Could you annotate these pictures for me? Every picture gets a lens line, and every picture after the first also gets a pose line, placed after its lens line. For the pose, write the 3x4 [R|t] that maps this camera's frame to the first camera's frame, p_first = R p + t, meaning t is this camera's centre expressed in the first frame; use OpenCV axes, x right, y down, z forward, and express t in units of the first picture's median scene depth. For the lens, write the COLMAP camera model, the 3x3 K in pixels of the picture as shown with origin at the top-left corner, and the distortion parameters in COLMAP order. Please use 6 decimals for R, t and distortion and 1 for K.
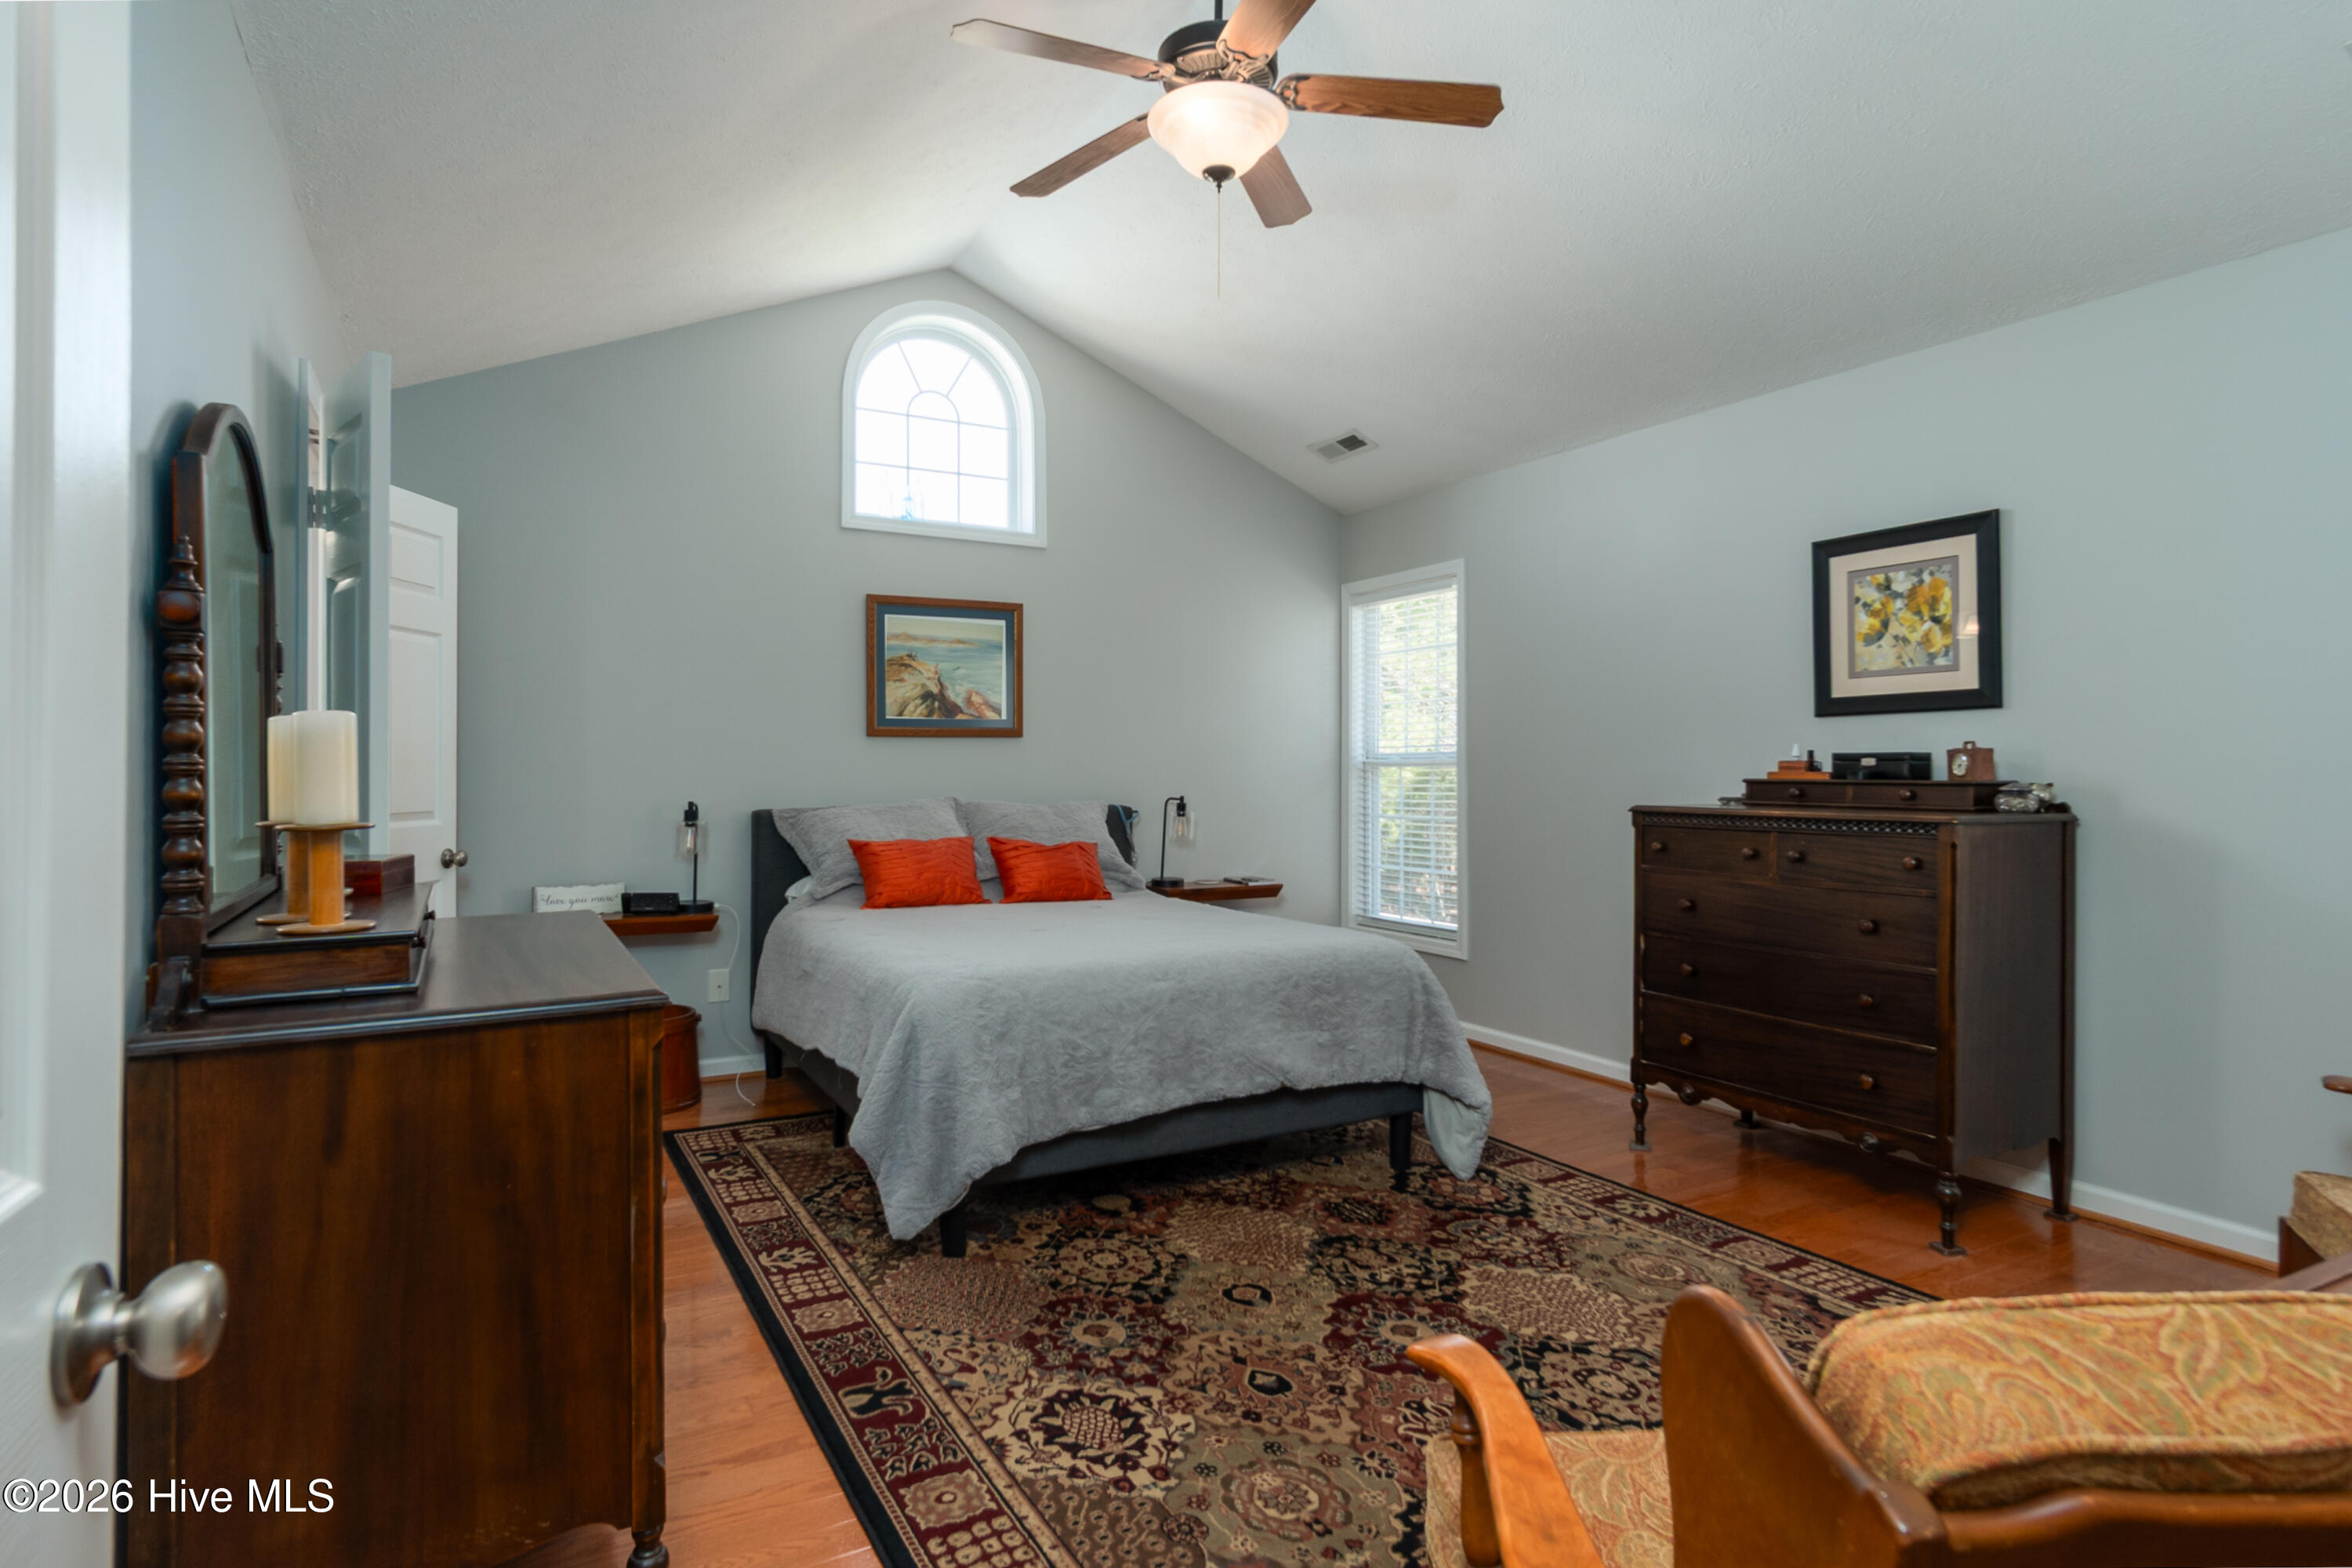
lens RADIAL K [[1246.3, 0, 1167.1], [0, 1246.3, 774.4], [0, 0, 1]] dist [-0.001324, 0.003026]
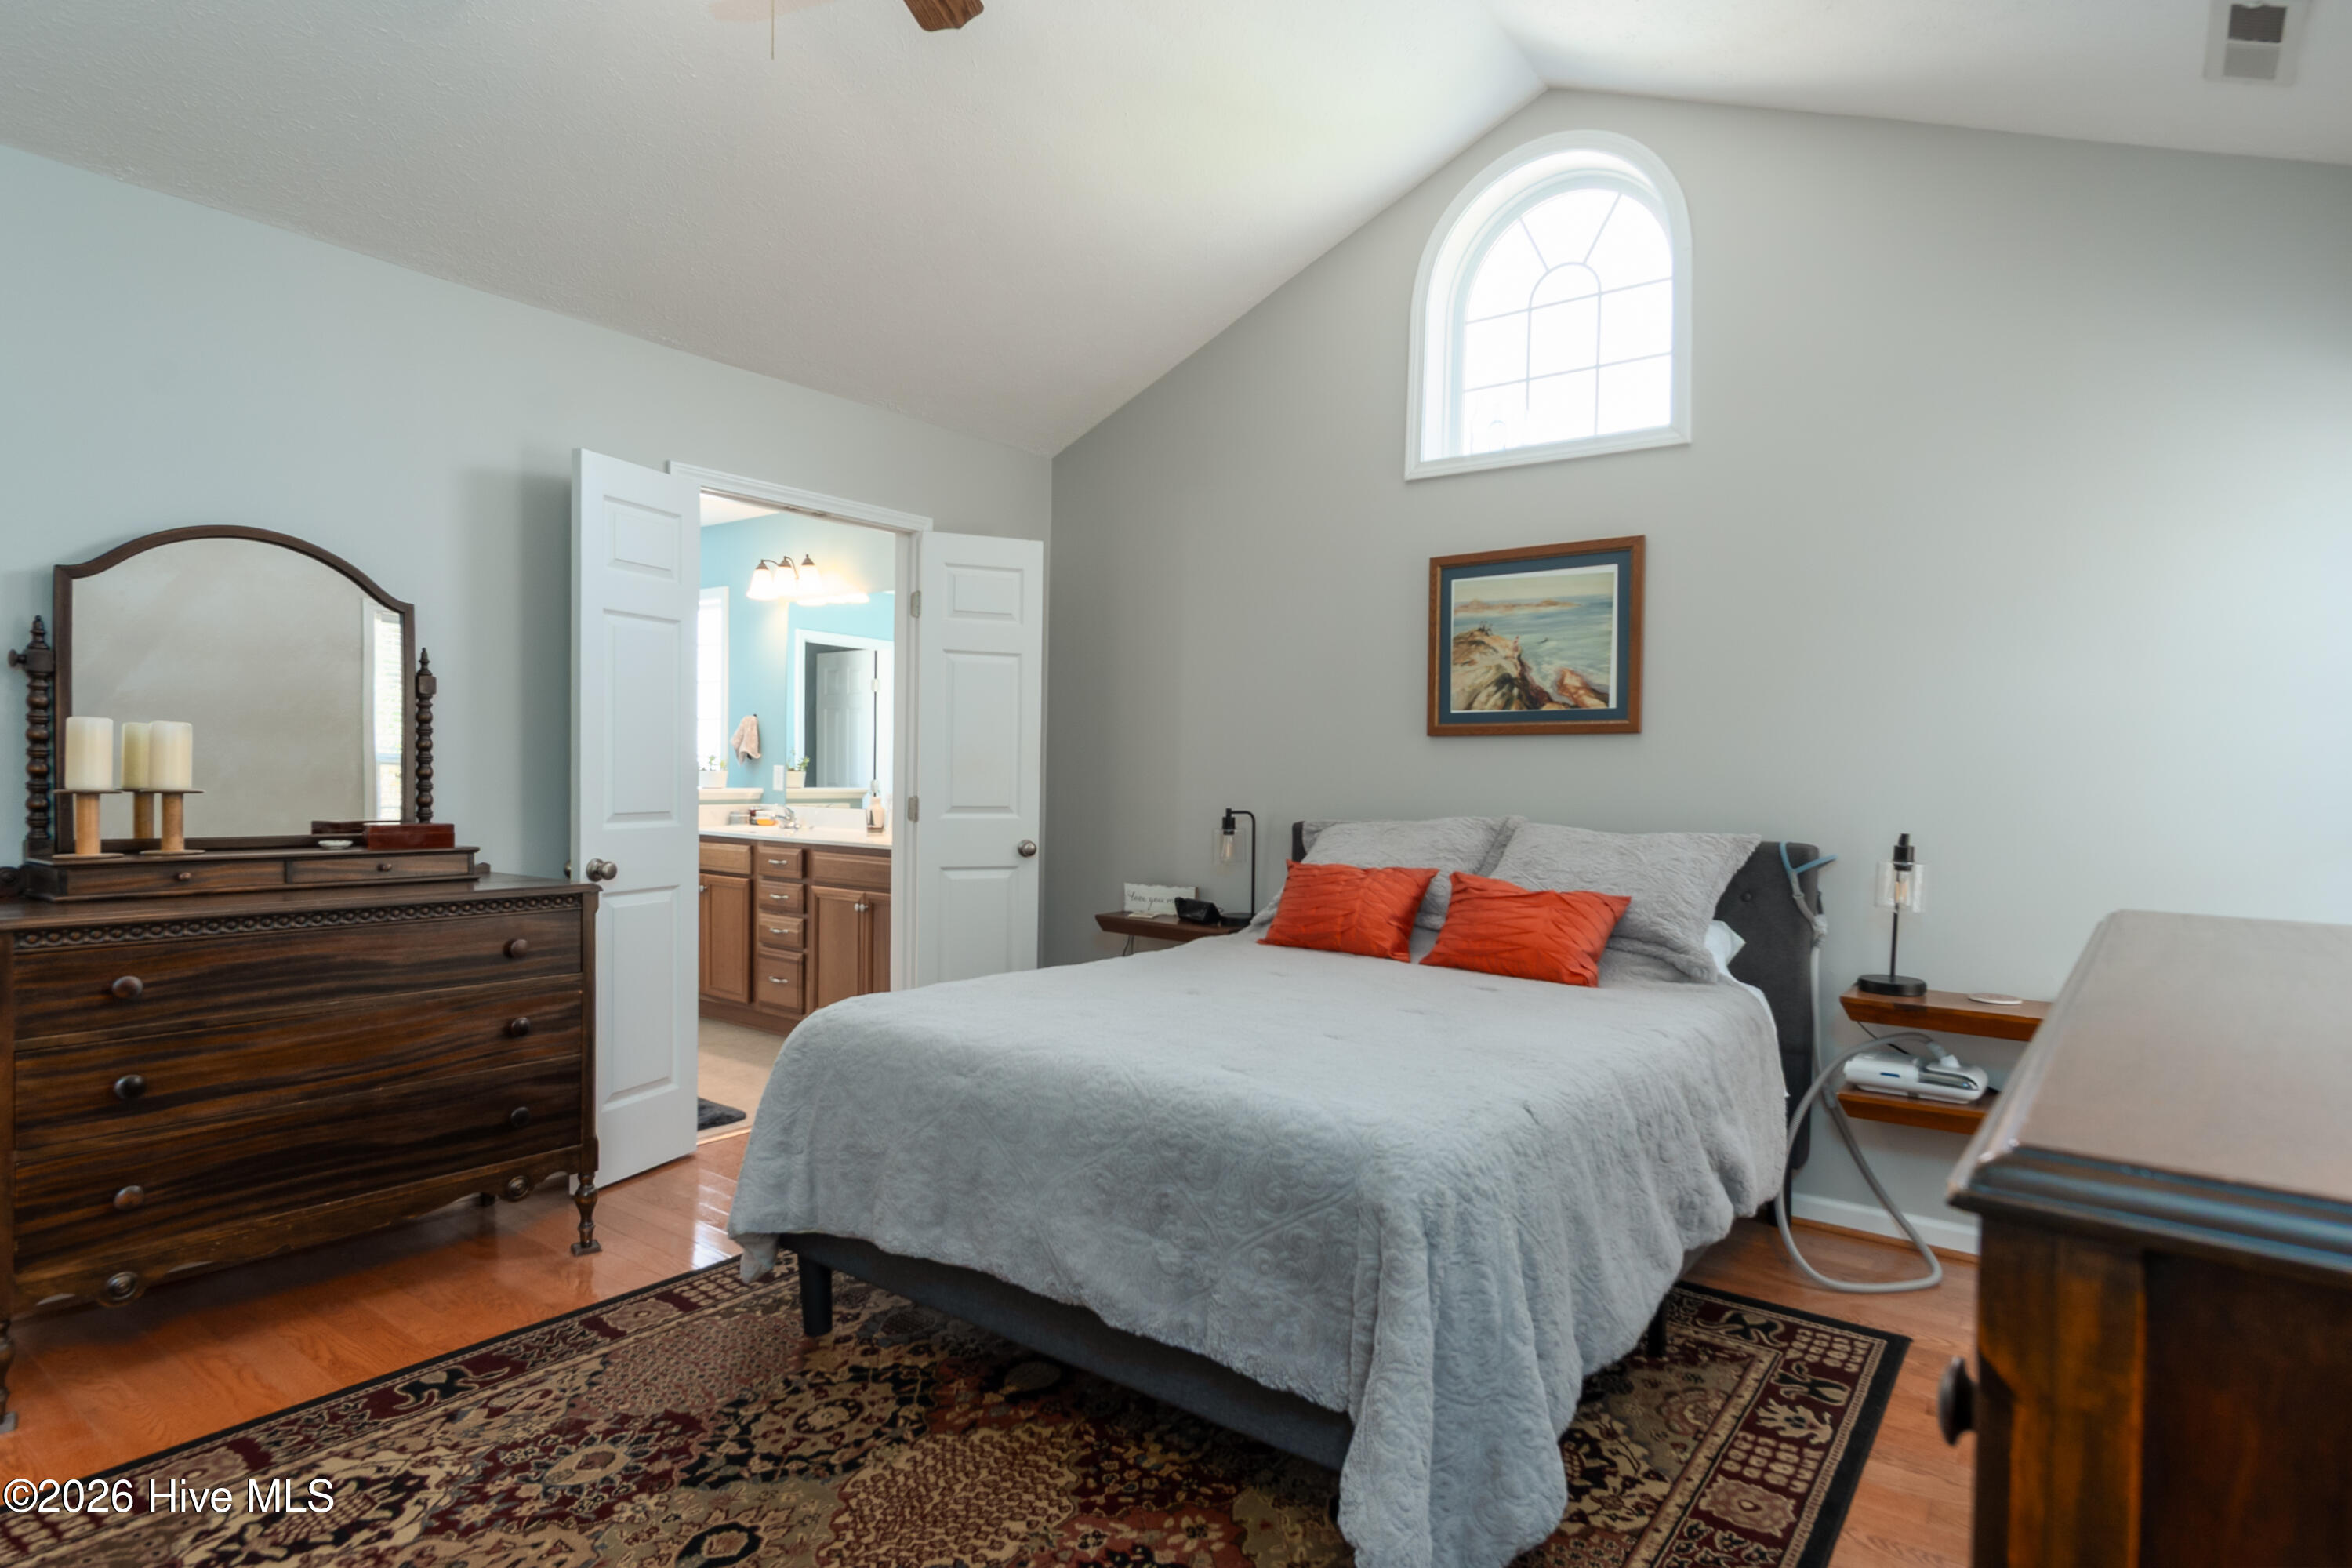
lens RADIAL K [[1246.3, 0, 1194.9], [0, 1246.3, 817.0], [0, 0, 1]] dist [-0.001324, 0.003026]
pose [[0.409325, 0.037795, -0.911606, 0.627058], [-0.018804, 0.999279, 0.032986, -0.003359], [0.912195, 0.003640, 0.409740, 0.779012]]
